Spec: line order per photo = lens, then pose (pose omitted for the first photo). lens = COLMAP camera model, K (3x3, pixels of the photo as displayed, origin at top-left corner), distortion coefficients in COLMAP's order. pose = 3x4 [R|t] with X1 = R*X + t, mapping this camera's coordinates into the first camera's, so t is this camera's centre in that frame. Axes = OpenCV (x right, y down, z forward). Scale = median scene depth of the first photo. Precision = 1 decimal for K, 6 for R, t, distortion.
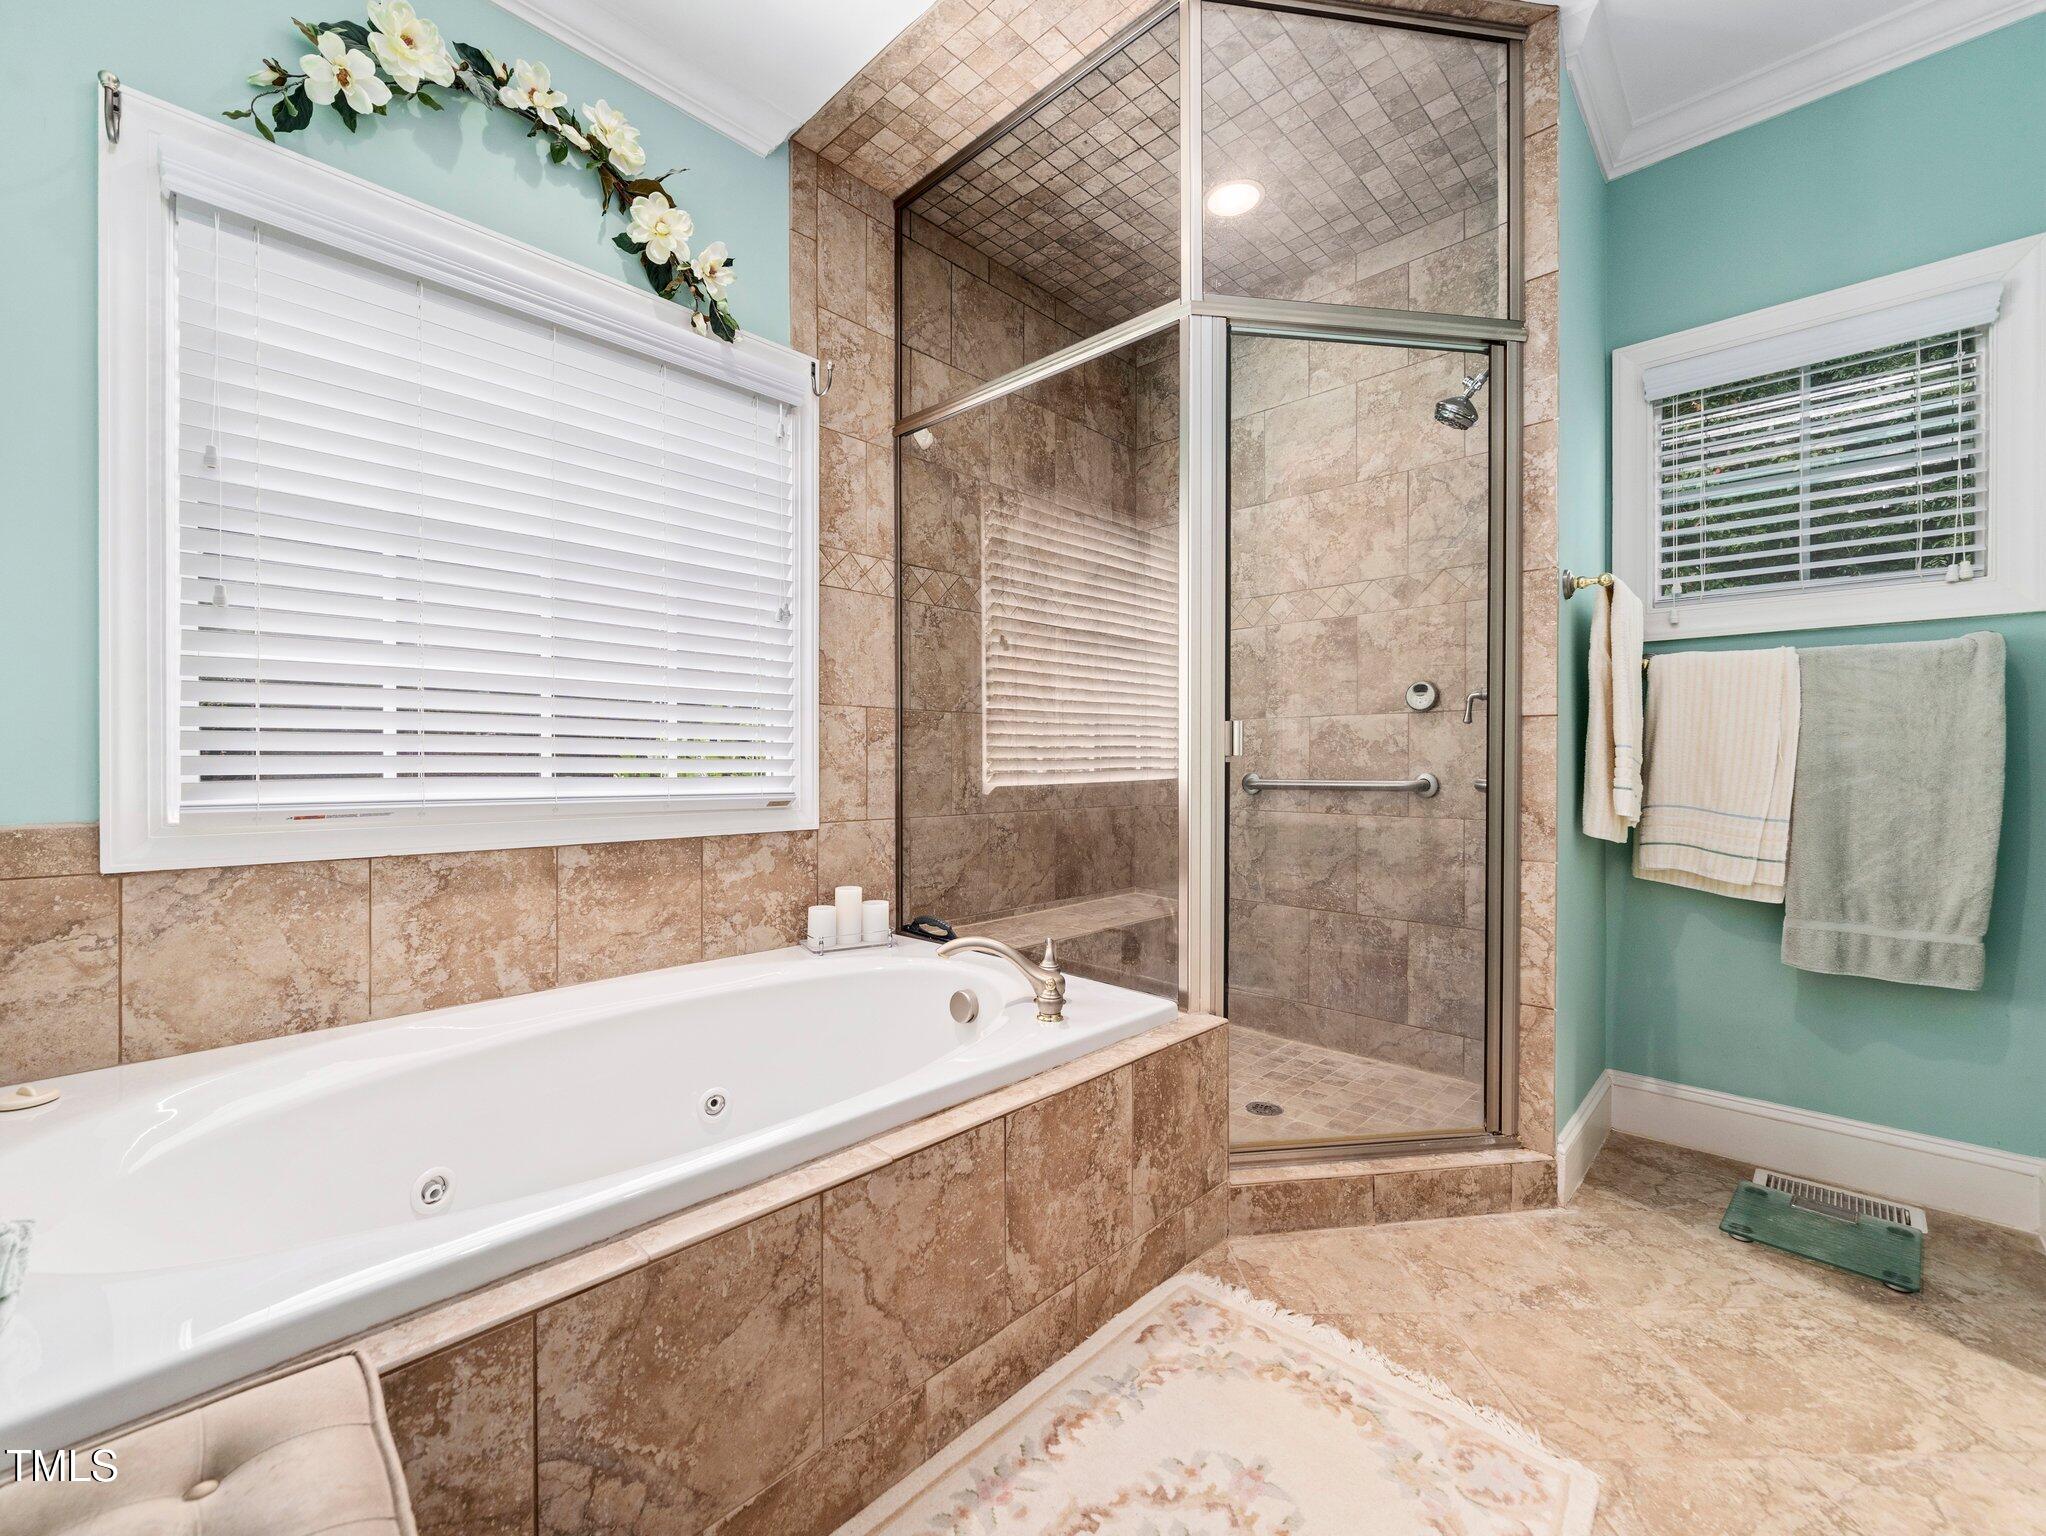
lens RADIAL K [[835.9, 0, 1036.8], [0, 835.9, 765.1], [0, 0, 1]] dist [-0.006562, -0.000388]
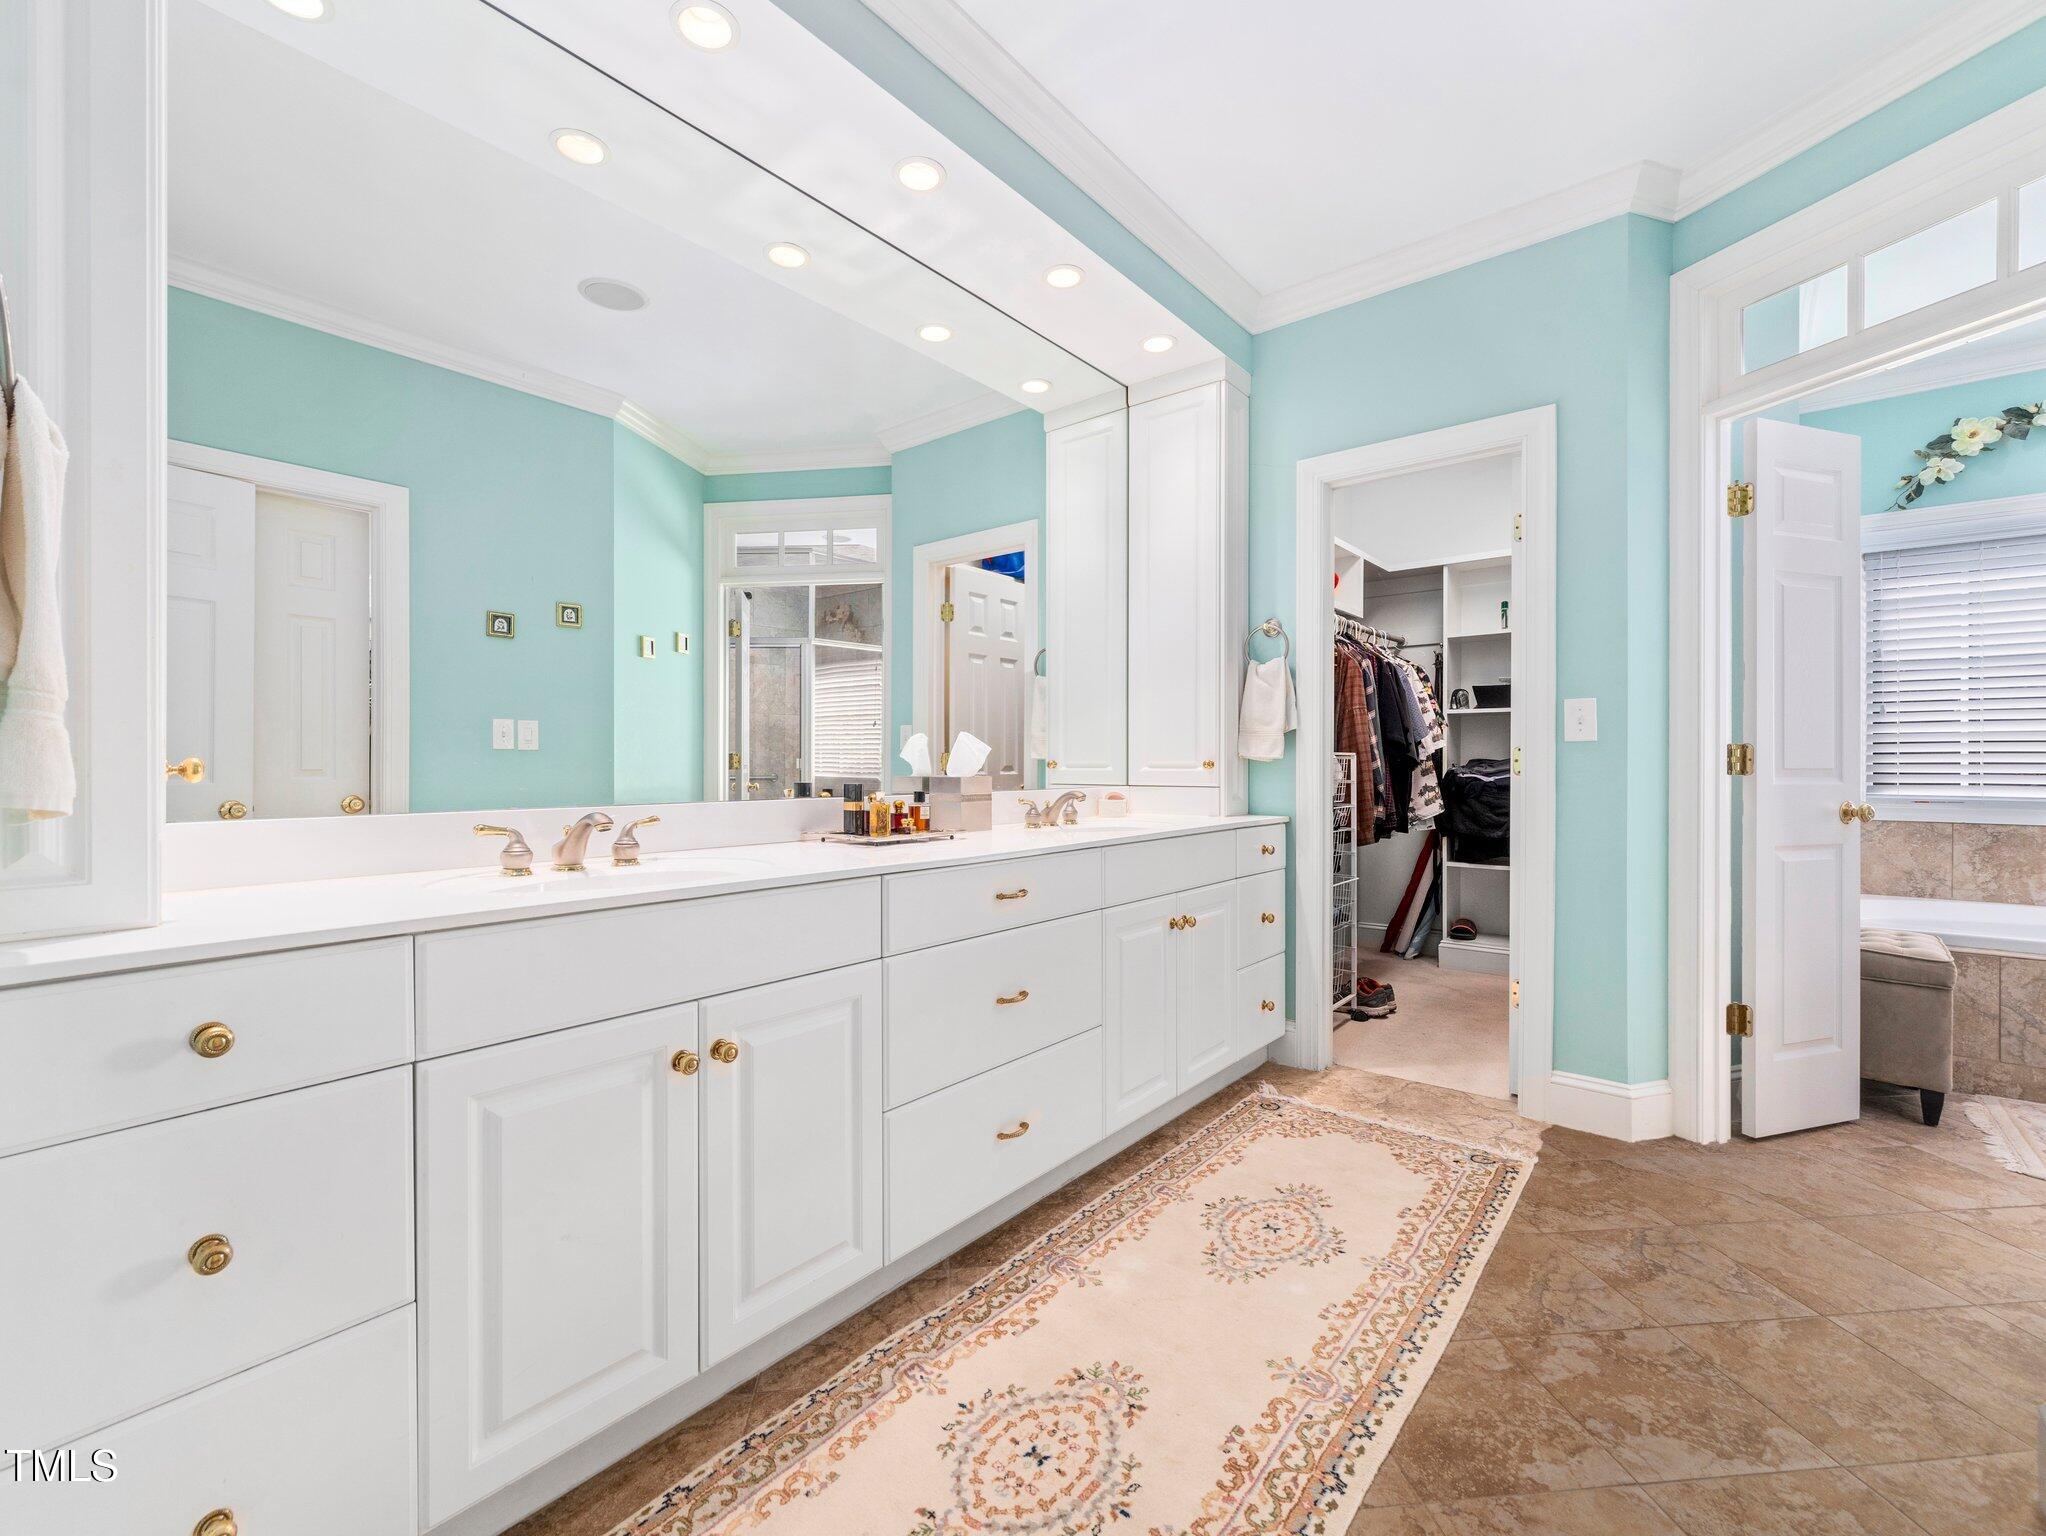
lens RADIAL K [[835.9, 0, 1034.2], [0, 835.9, 769.0], [0, 0, 1]] dist [-0.006562, -0.000388]
pose [[0.051869, 0.002454, -0.998651, 1.191223], [-0.006927, 0.999974, 0.002097, -0.014797], [0.998630, 0.006809, 0.051885, -1.455802]]
